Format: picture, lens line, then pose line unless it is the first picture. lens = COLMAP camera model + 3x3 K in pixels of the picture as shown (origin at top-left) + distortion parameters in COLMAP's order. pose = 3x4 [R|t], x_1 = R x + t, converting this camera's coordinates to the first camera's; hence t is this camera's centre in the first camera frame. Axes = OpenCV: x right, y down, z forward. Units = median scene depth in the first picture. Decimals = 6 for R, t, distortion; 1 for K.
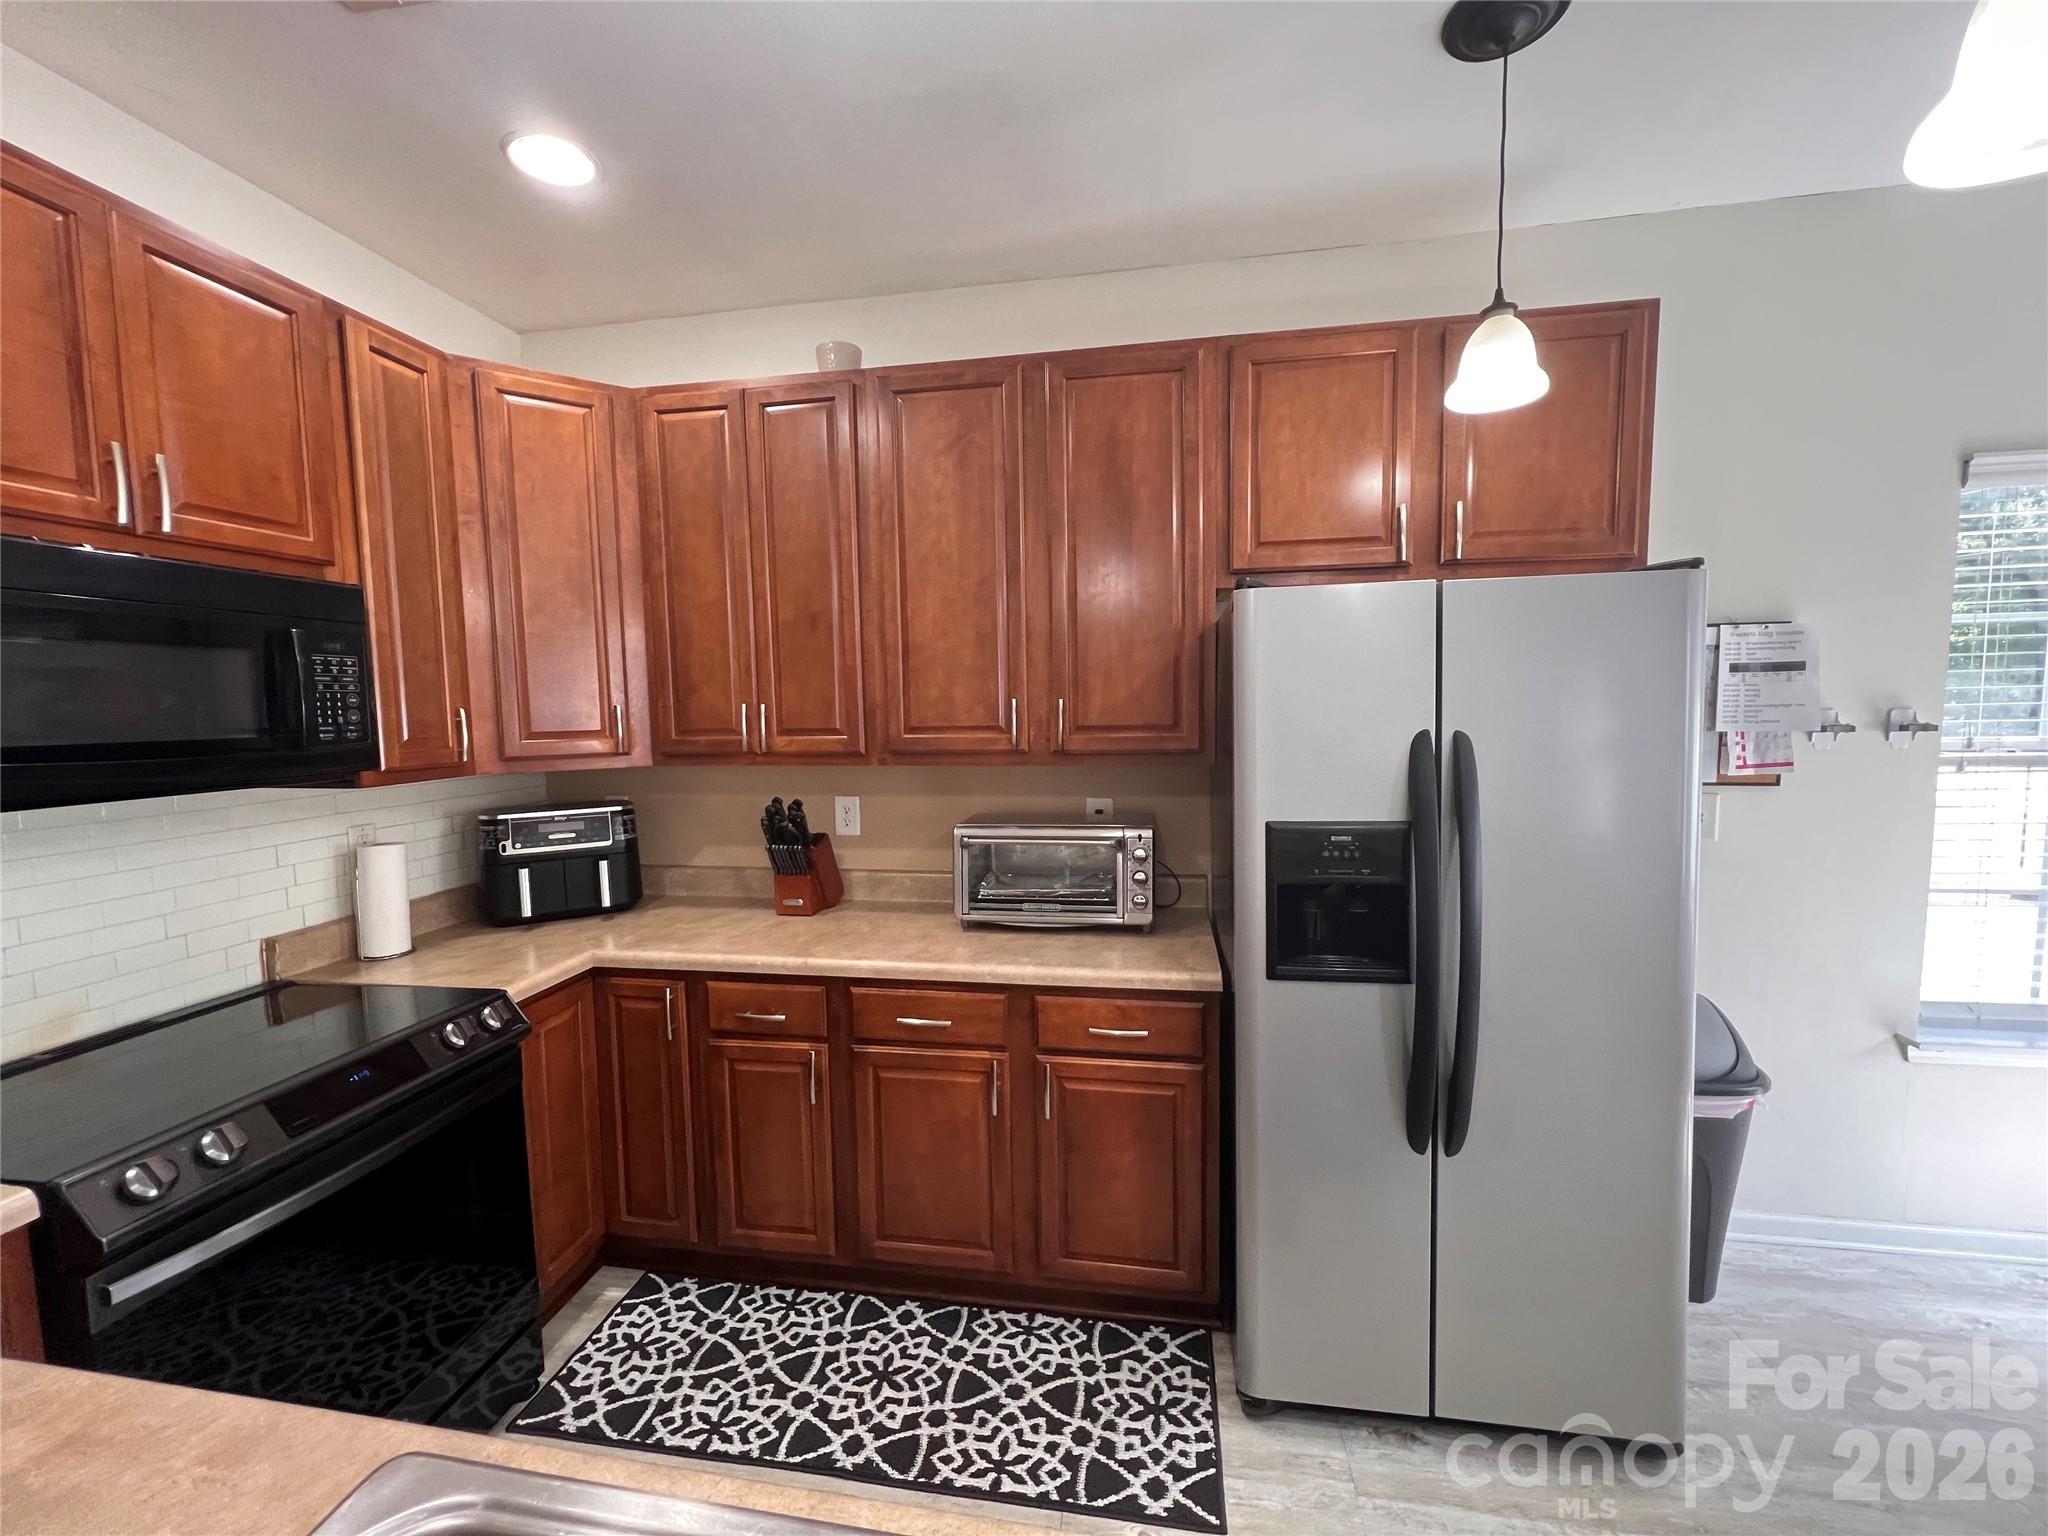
lens RADIAL K [[818.6, 0, 1019.5], [0, 818.6, 766.8], [0, 0, 1]] dist [-0.002808, 0.001618]
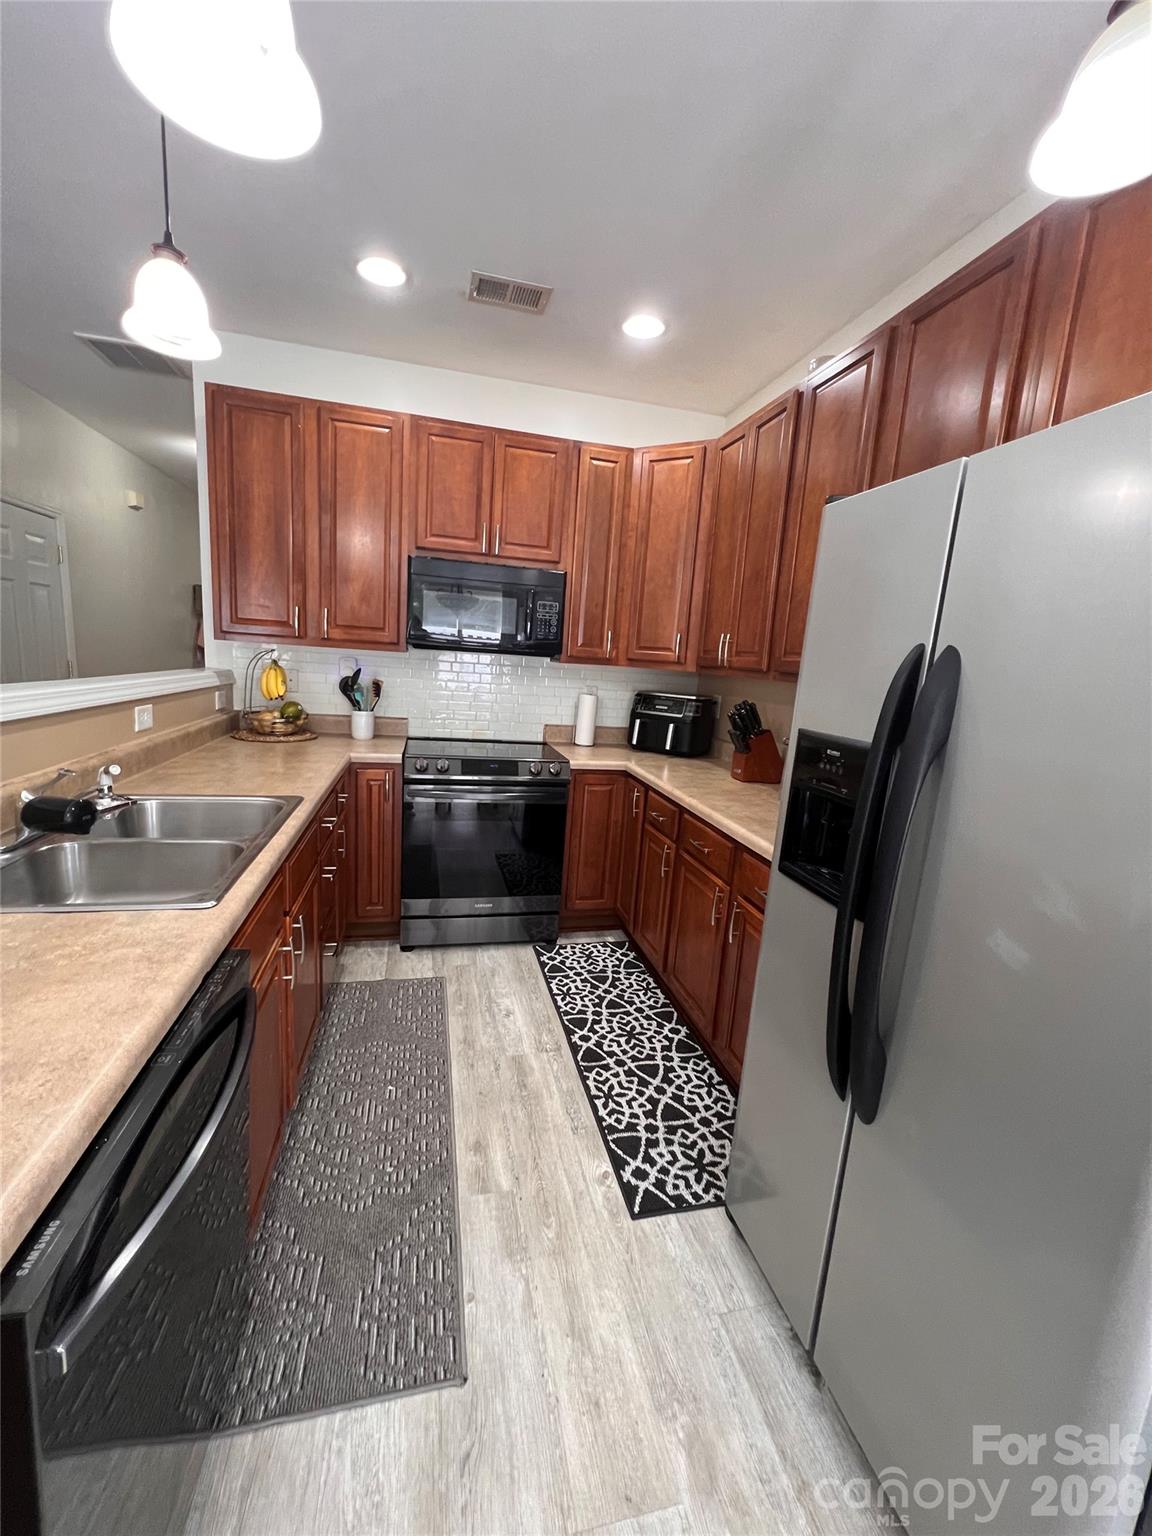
lens RADIAL K [[614.0, 0, 578.2], [0, 614.0, 764.9], [0, 0, 1]] dist [-0.002808, 0.001618]
pose [[0.394861, 0.205848, -0.895383, 0.735950], [-0.146038, 0.976248, 0.160037, 0.021491], [0.907060, 0.067568, 0.415544, 0.319363]]
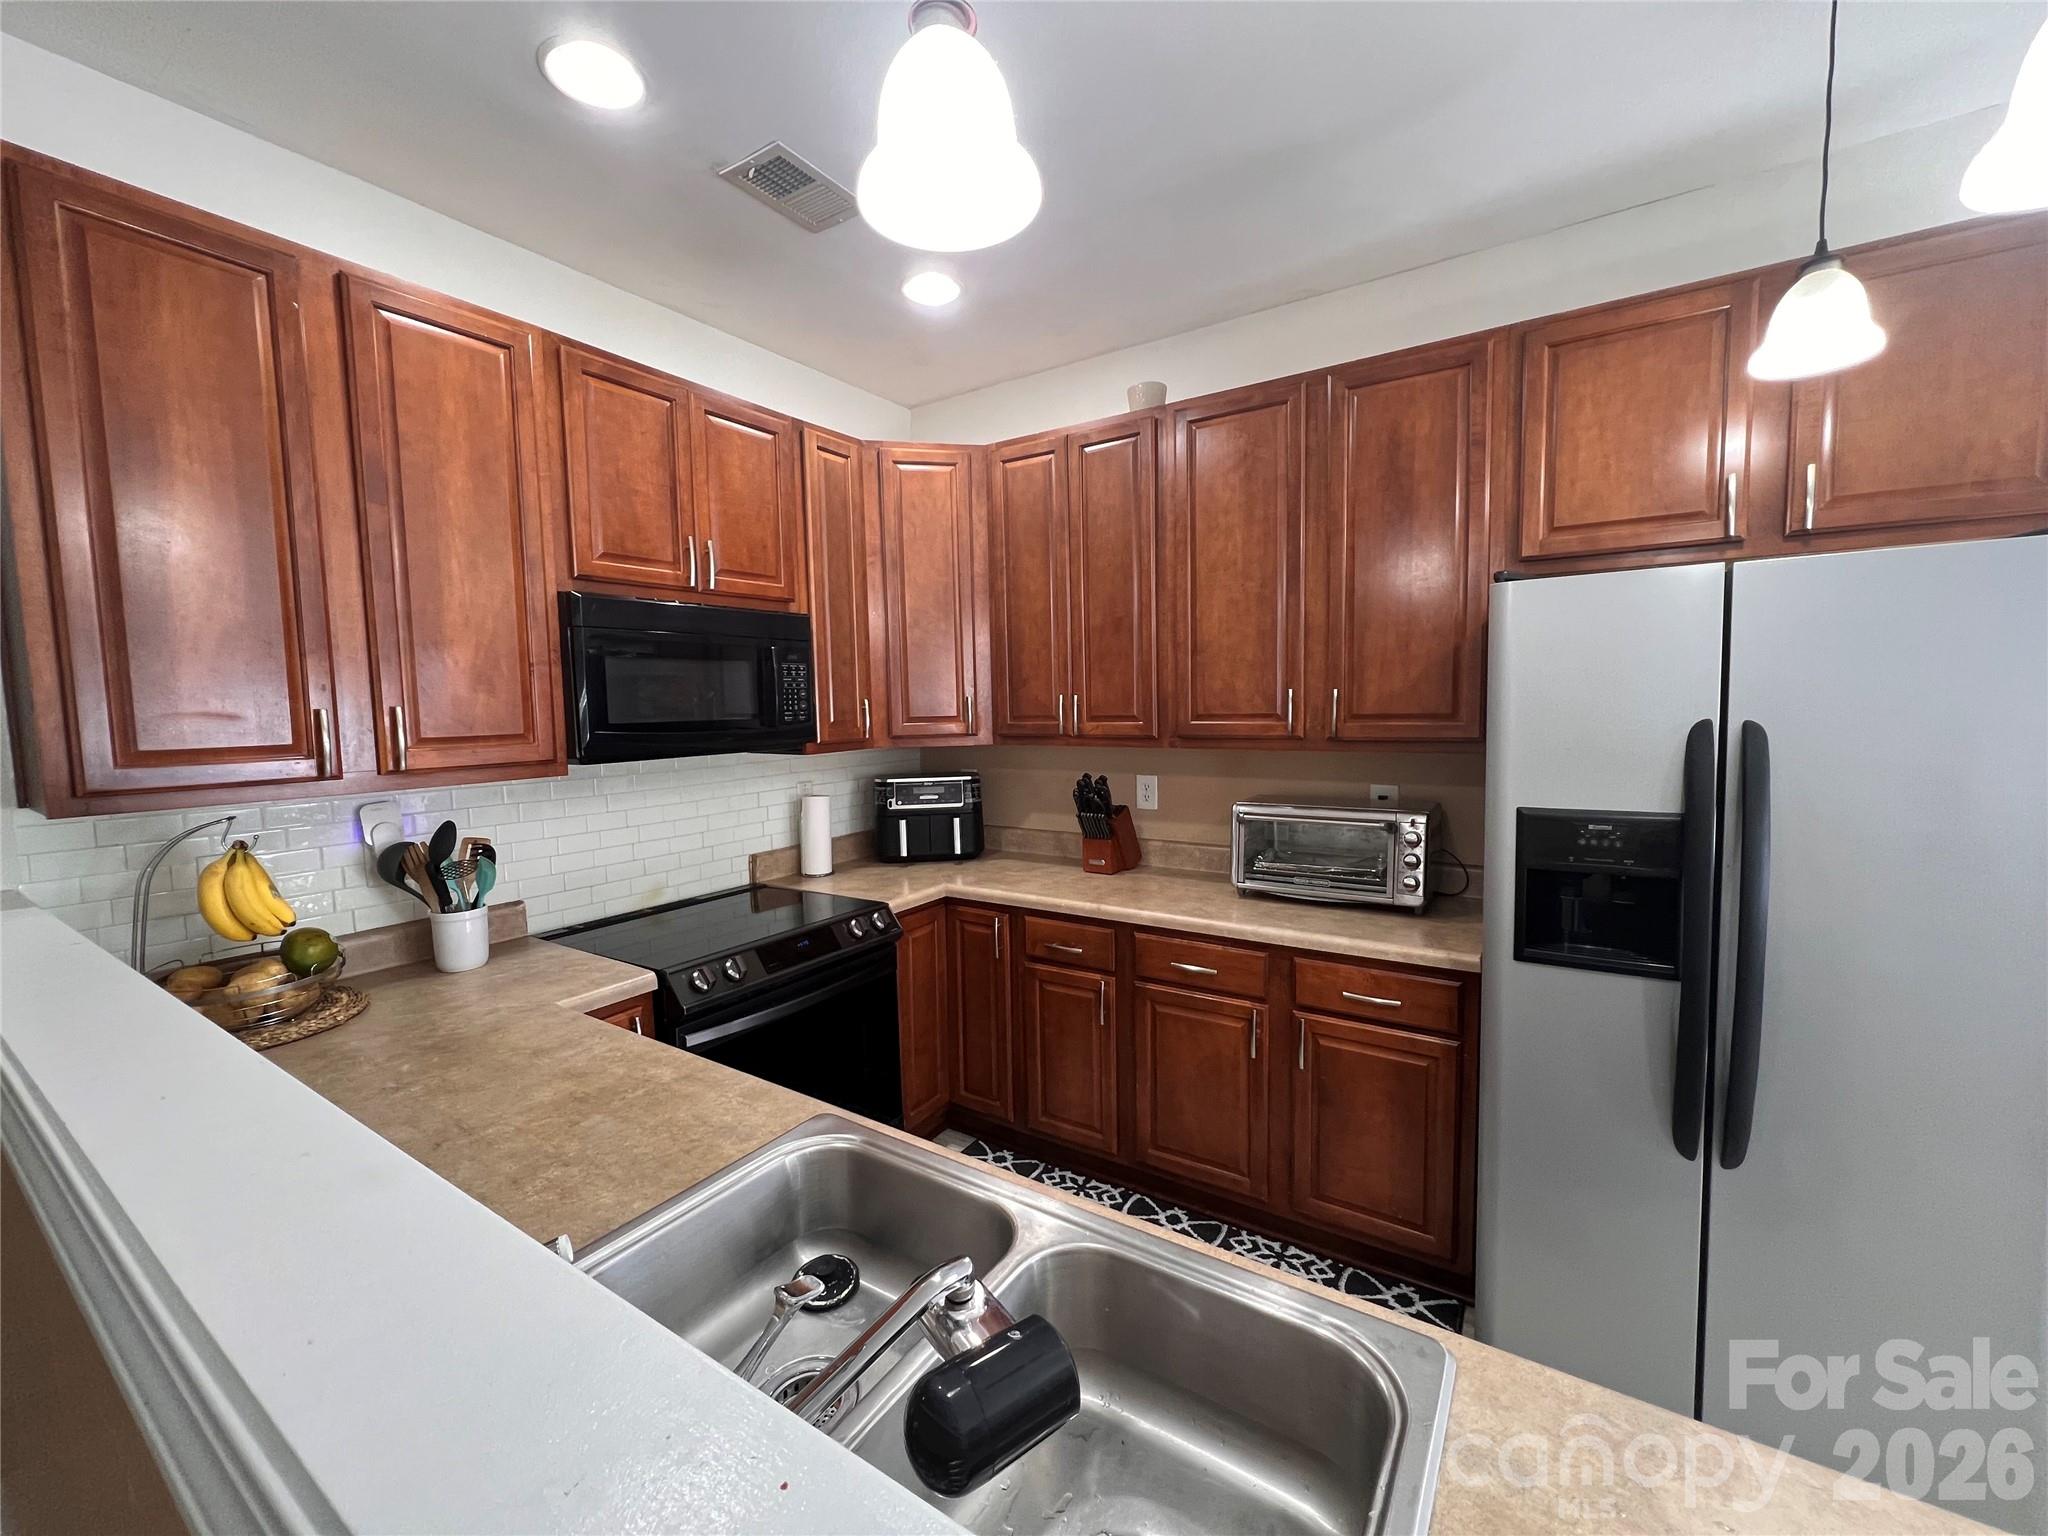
lens RADIAL K [[818.6, 0, 1019.5], [0, 818.6, 766.8], [0, 0, 1]] dist [-0.002808, 0.001618]
pose [[0.915152, 0.030876, -0.401925, 0.111479], [-0.025580, 0.999501, 0.018538, 0.010108], [0.402297, -0.006684, 0.915485, -0.157334]]
